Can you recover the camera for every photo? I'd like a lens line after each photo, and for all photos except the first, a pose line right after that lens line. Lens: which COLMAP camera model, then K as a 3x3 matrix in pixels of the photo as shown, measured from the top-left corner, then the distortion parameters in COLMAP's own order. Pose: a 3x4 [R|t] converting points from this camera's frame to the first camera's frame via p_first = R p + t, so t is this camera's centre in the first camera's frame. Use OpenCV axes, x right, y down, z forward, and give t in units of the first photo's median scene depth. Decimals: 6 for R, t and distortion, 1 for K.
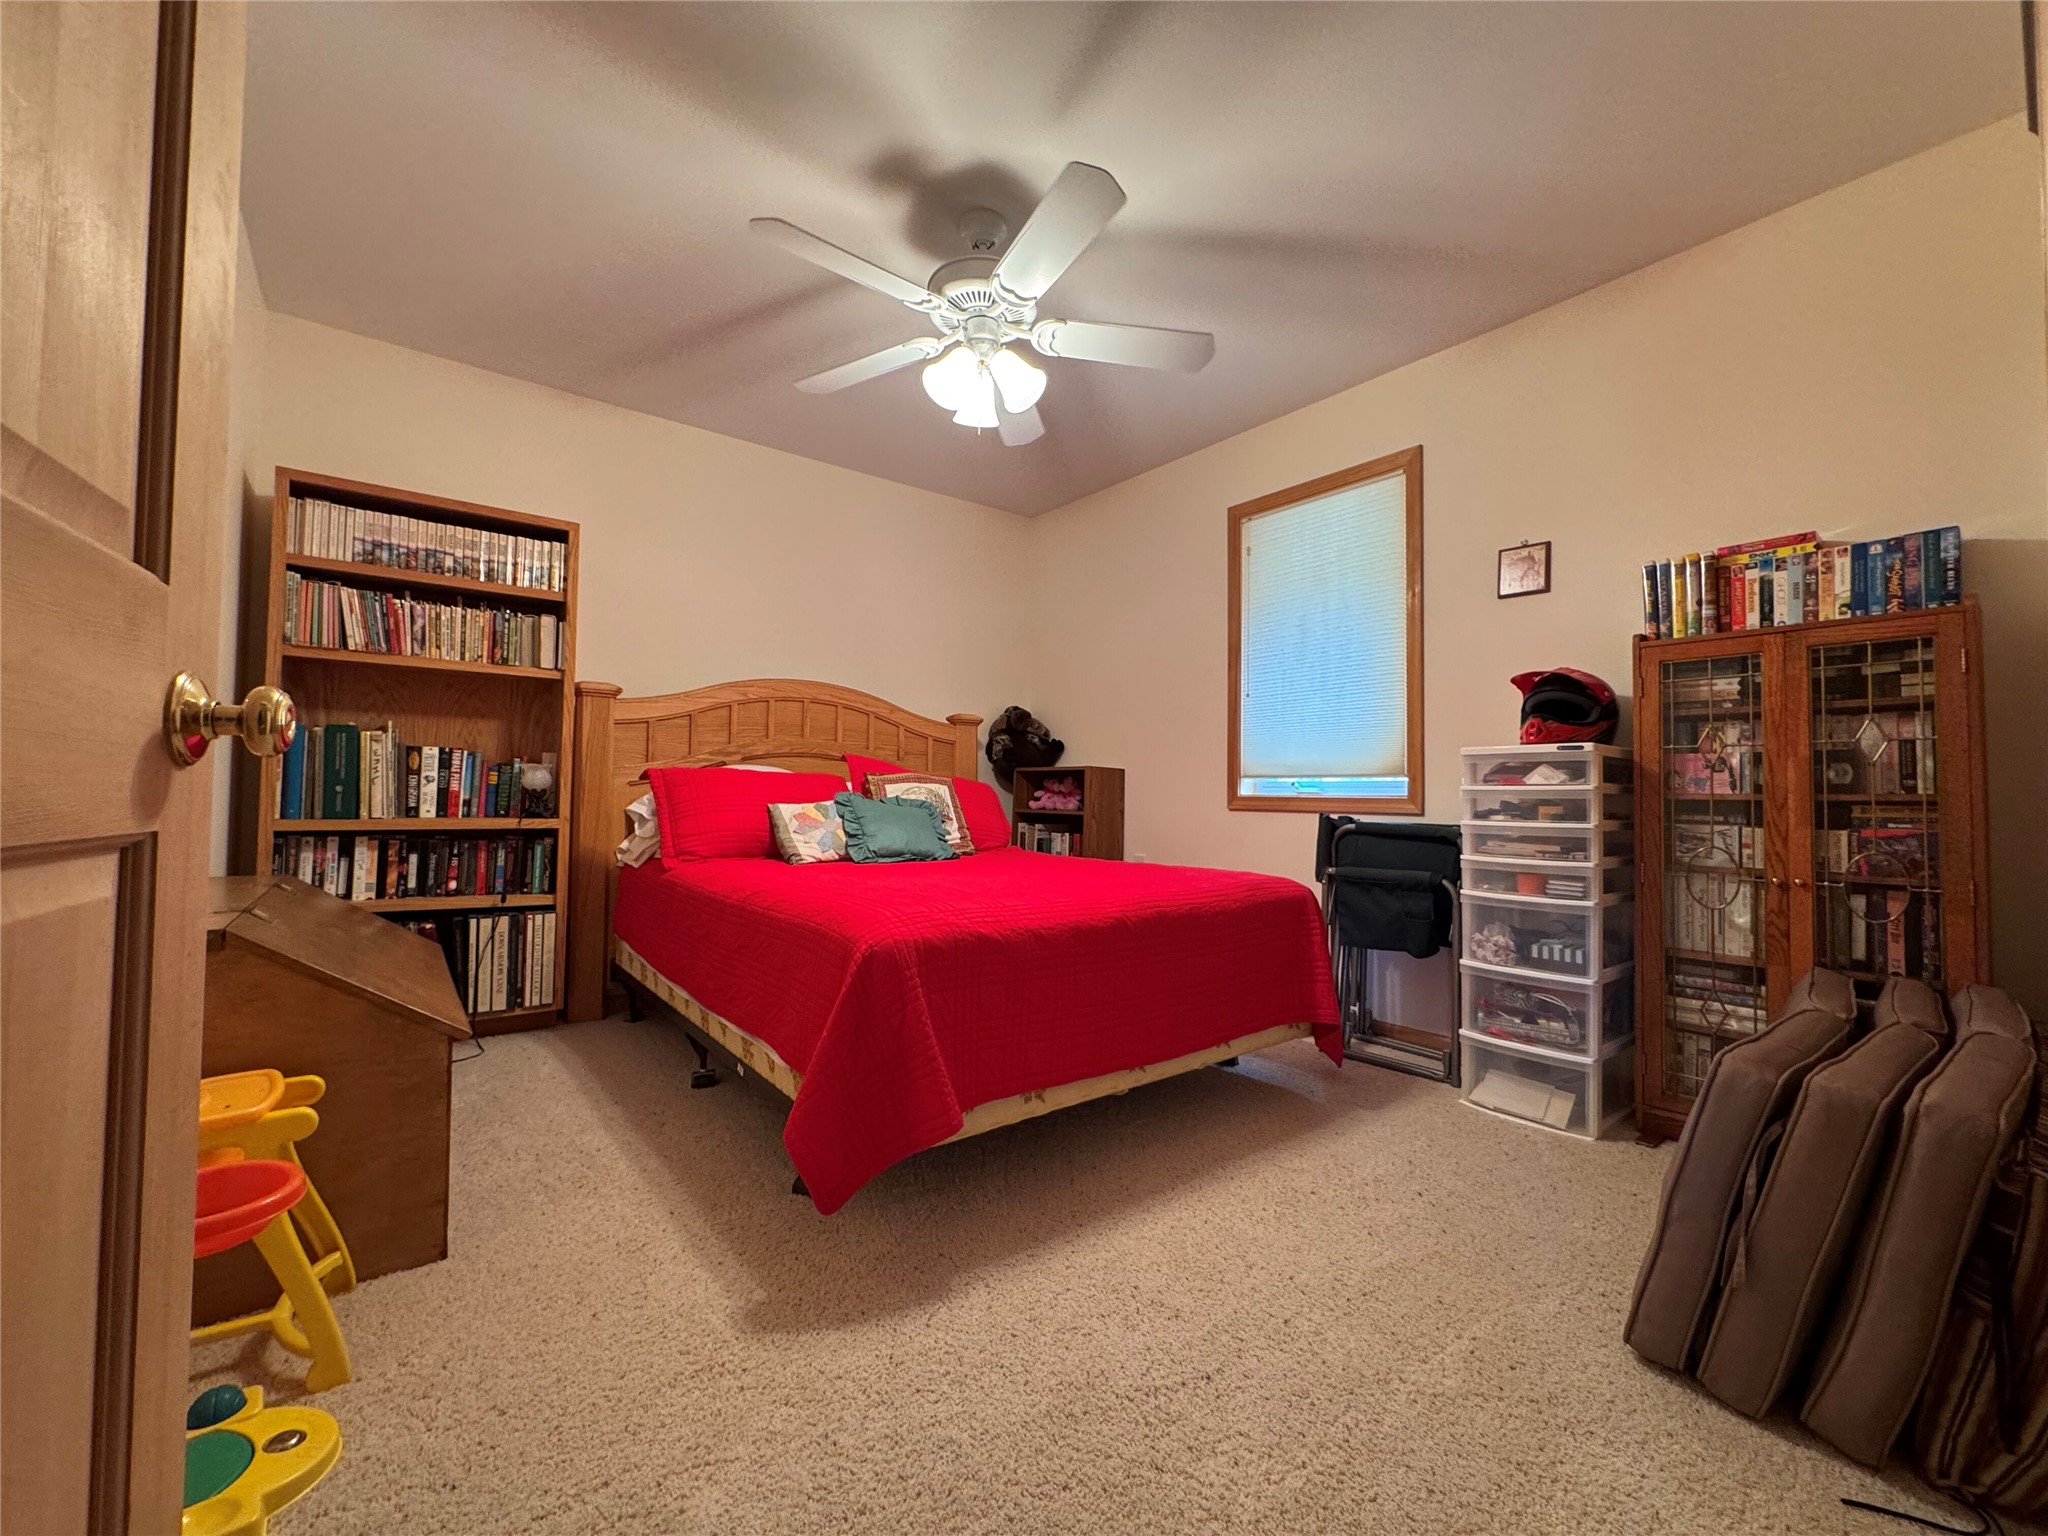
lens RADIAL K [[836.1, 0, 1024.0], [0, 836.1, 768.0], [0, 0, 1]] dist [-0.000643, -0.000055]
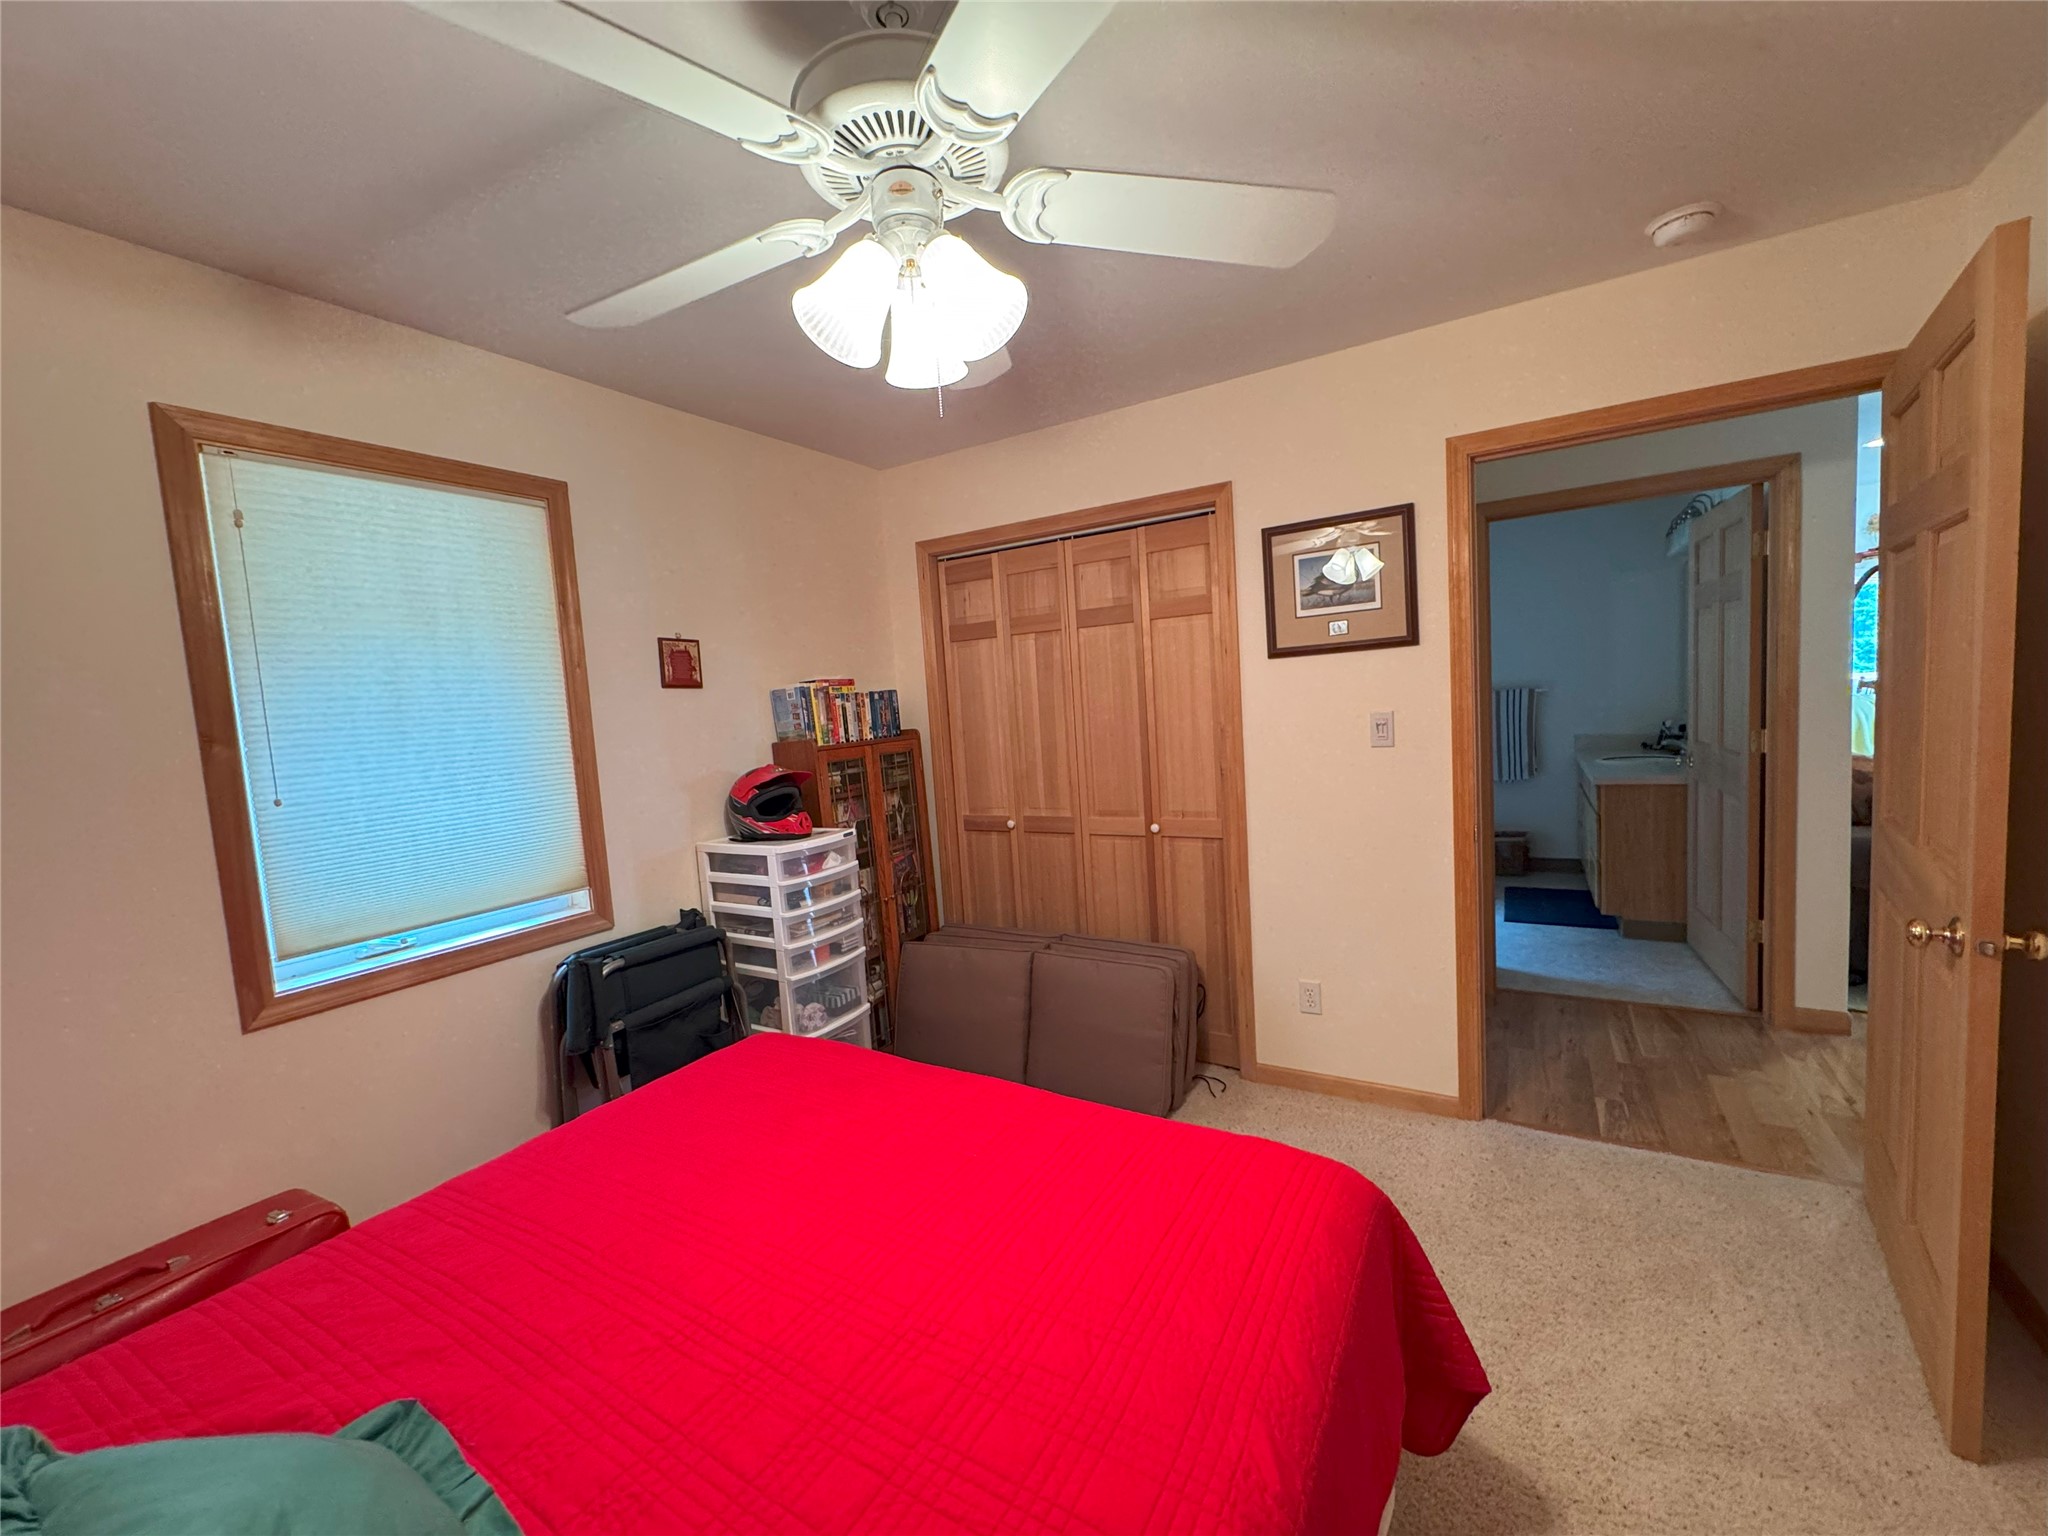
lens RADIAL K [[836.1, 0, 1024.0], [0, 836.1, 768.0], [0, 0, 1]] dist [-0.000643, -0.000055]
pose [[-0.369305, -0.068000, 0.926817, -0.588069], [0.026163, 0.996163, 0.083513, -0.212823], [-0.928940, 0.055090, -0.366109, 1.150620]]
